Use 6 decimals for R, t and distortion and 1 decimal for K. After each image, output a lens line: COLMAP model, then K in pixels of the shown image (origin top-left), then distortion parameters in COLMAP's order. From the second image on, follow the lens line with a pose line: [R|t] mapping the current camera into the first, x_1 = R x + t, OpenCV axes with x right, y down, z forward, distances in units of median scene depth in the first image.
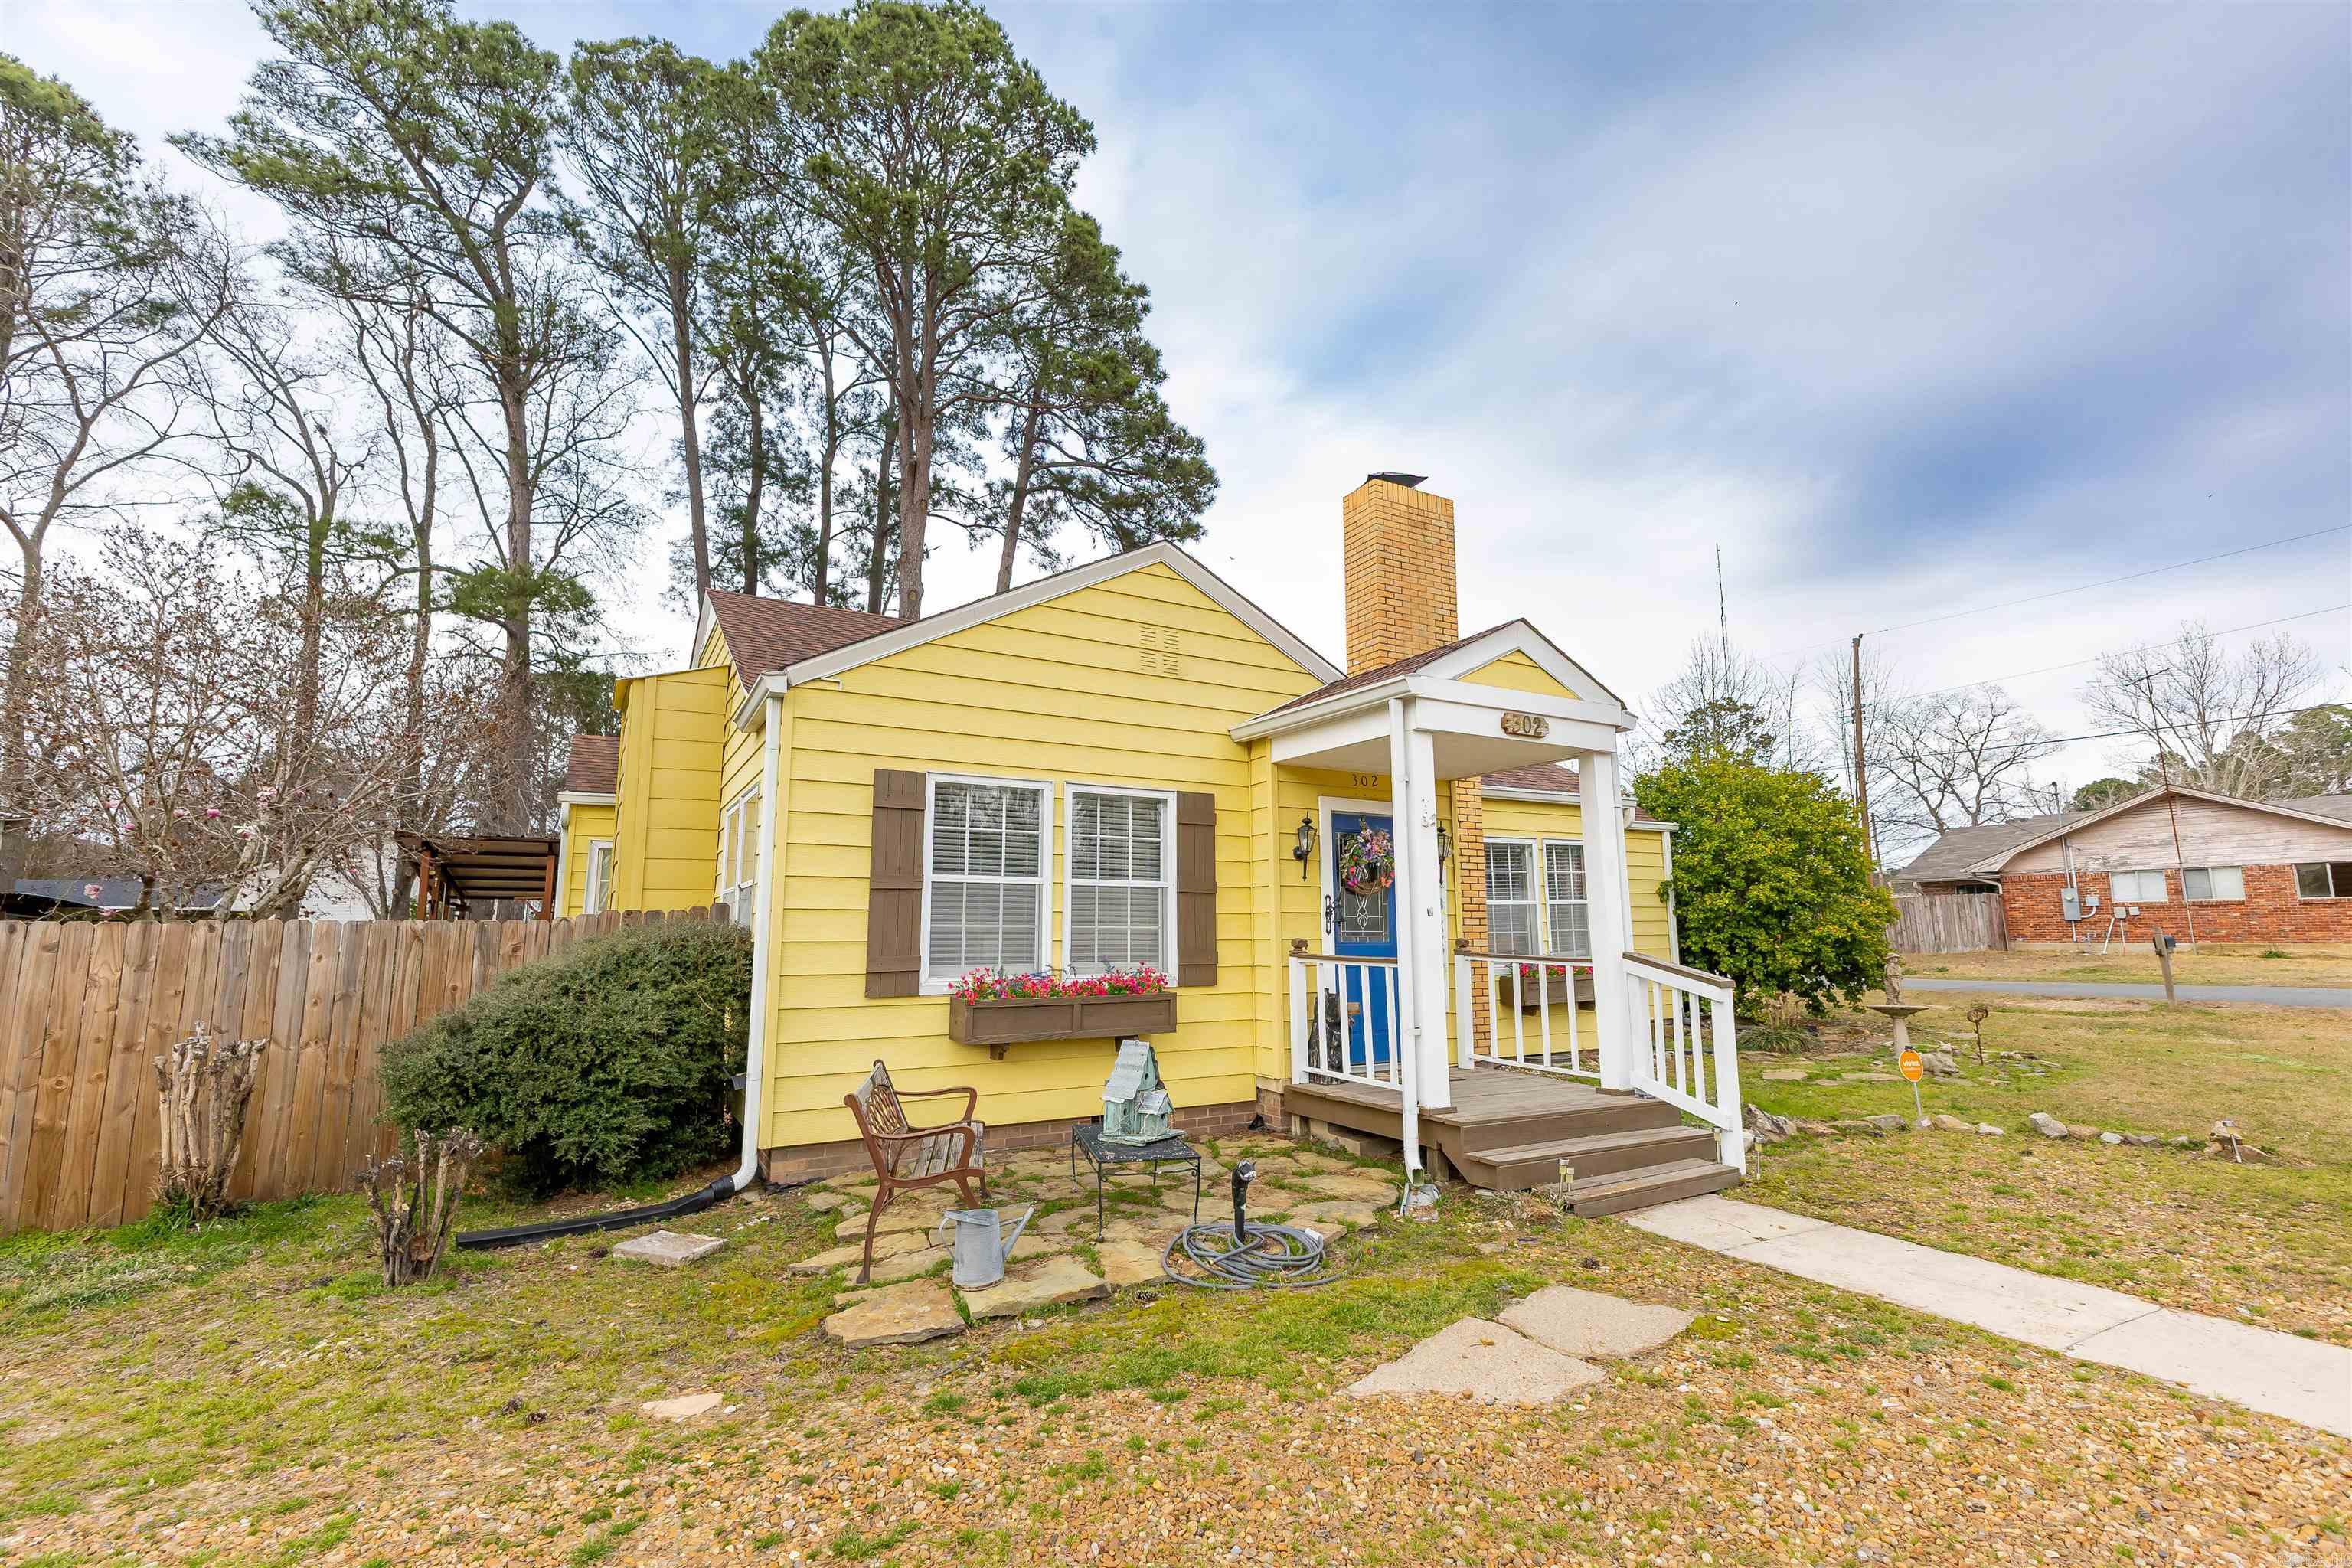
lens RADIAL K [[1007.3, 0, 1181.0], [0, 1007.3, 783.8], [0, 0, 1]] dist [0.003478, 0.000051]
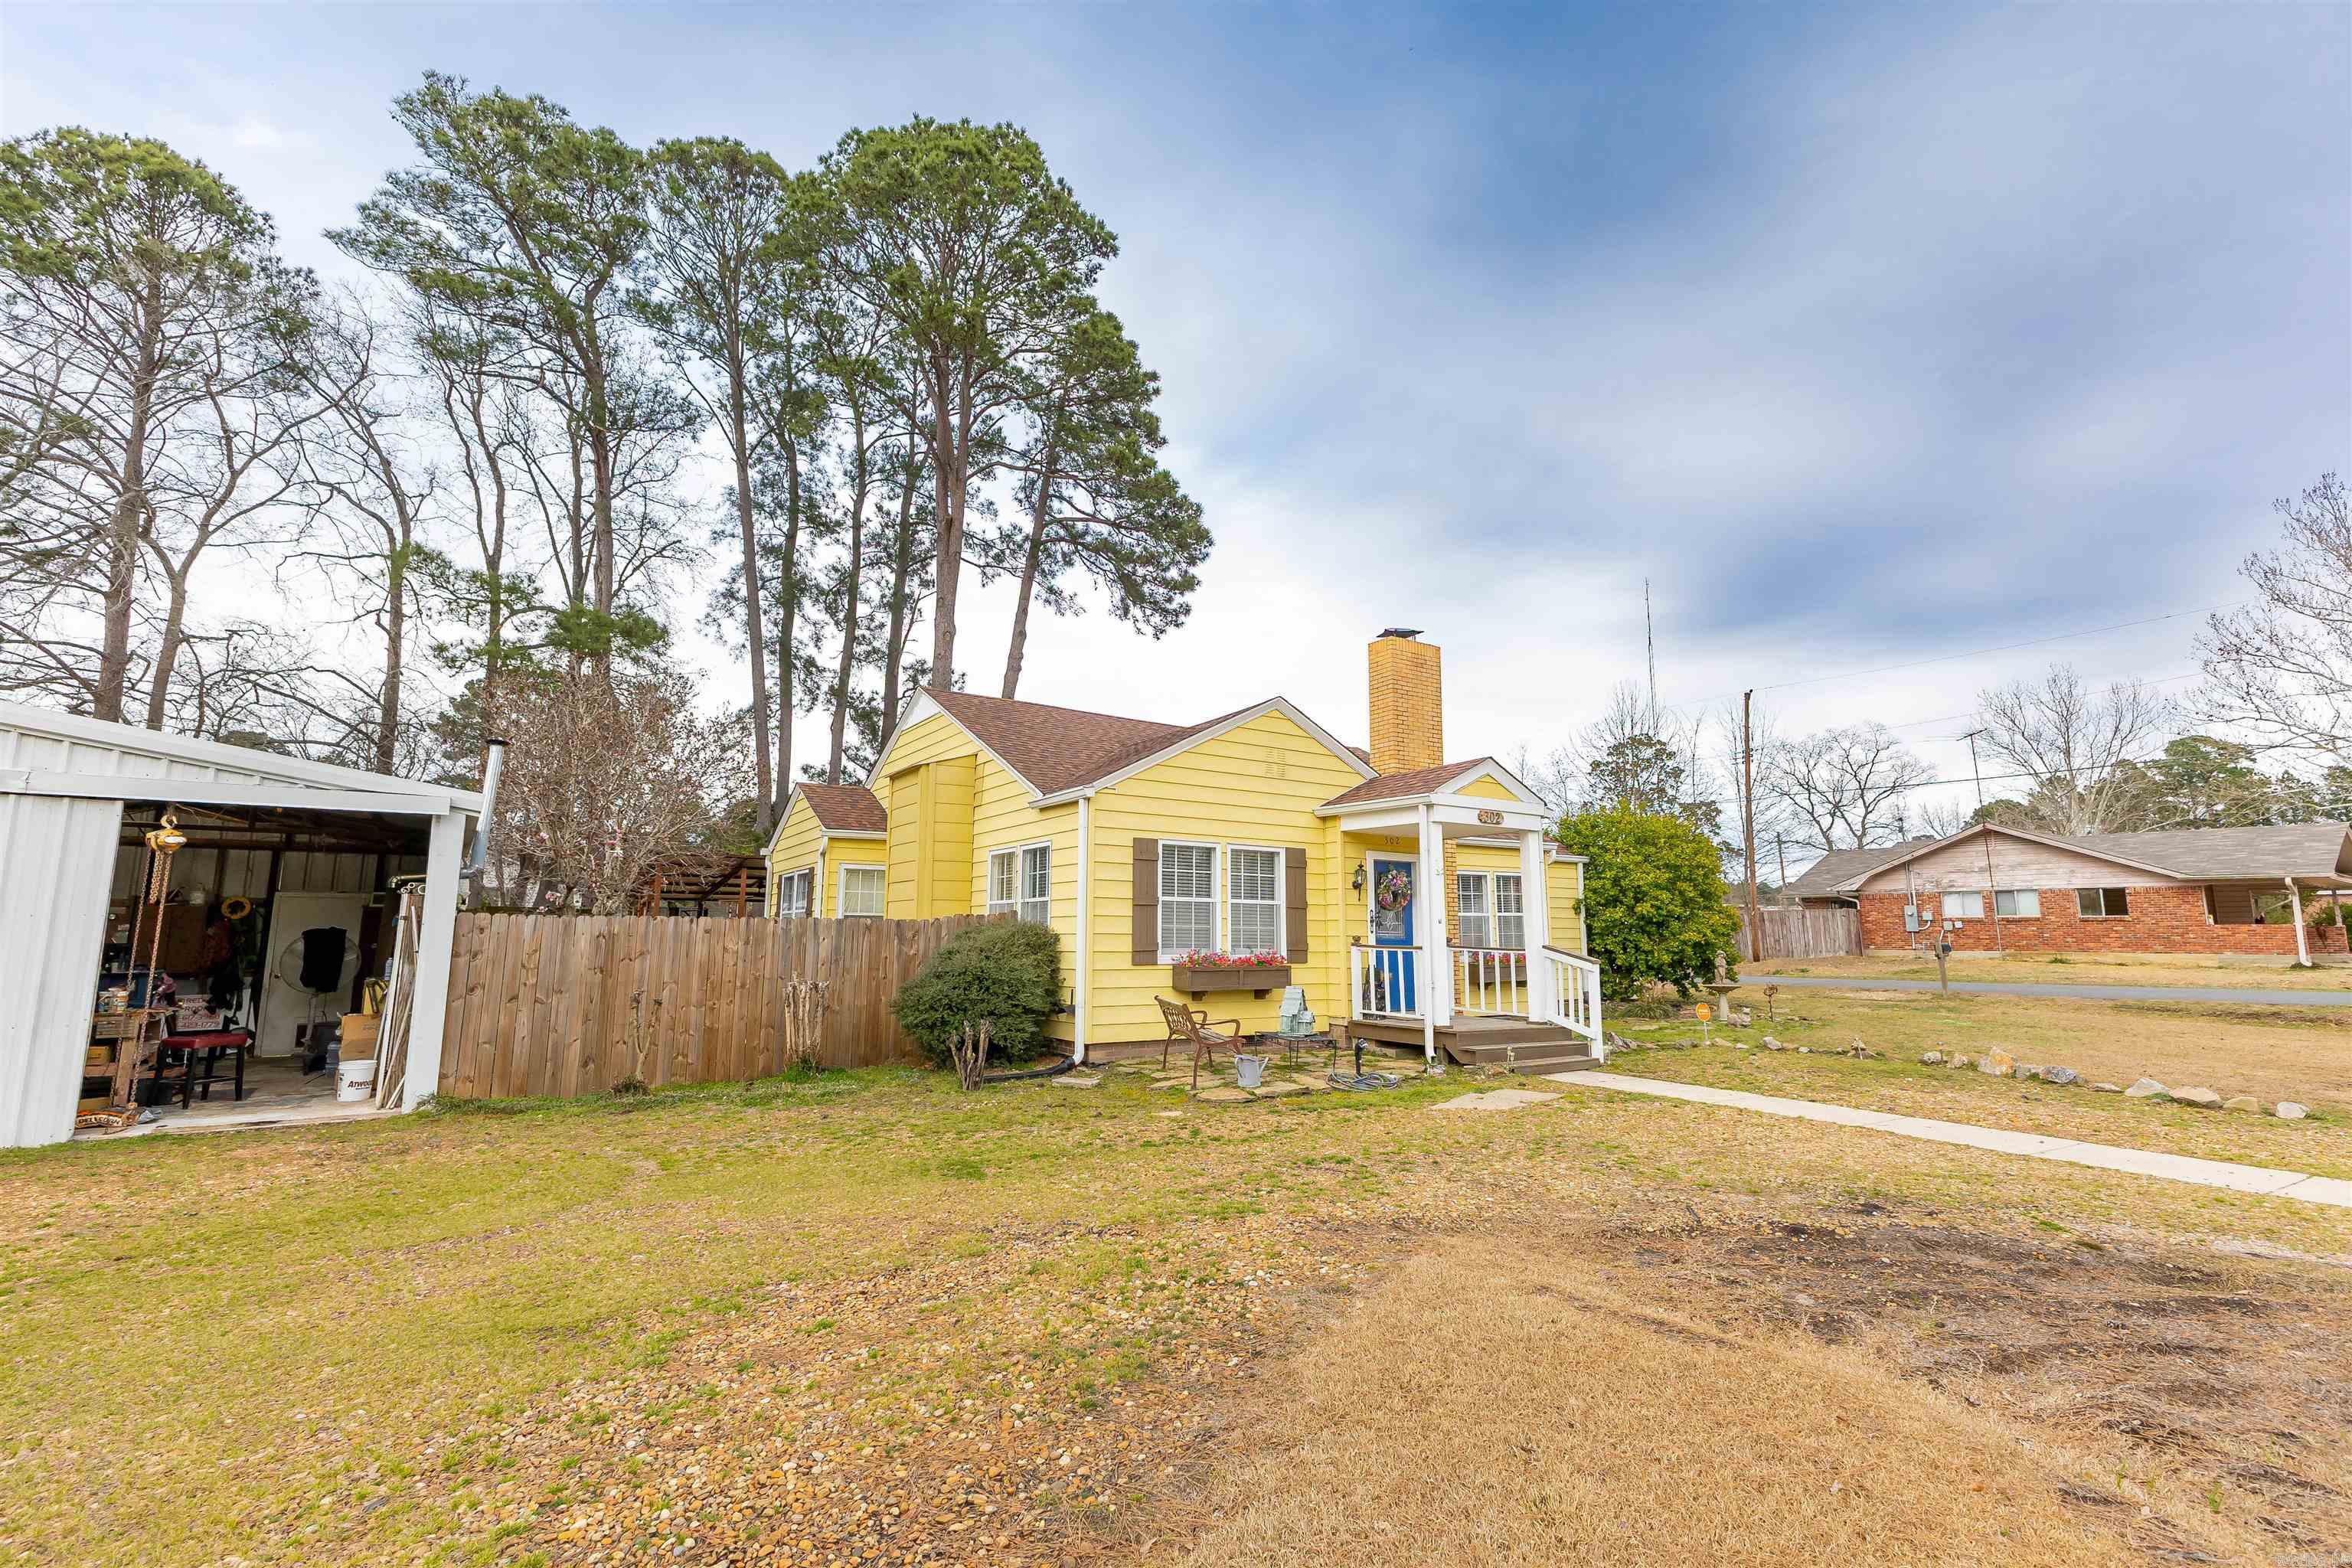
lens RADIAL K [[993.6, 0, 1177.9], [0, 993.6, 793.3], [0, 0, 1]] dist [0.004063, 0.000210]
pose [[0.998615, 0.018579, 0.049229, -0.113674], [-0.018851, 0.999809, 0.005062, -0.037429], [-0.049126, -0.005983, 0.998775, -0.276317]]
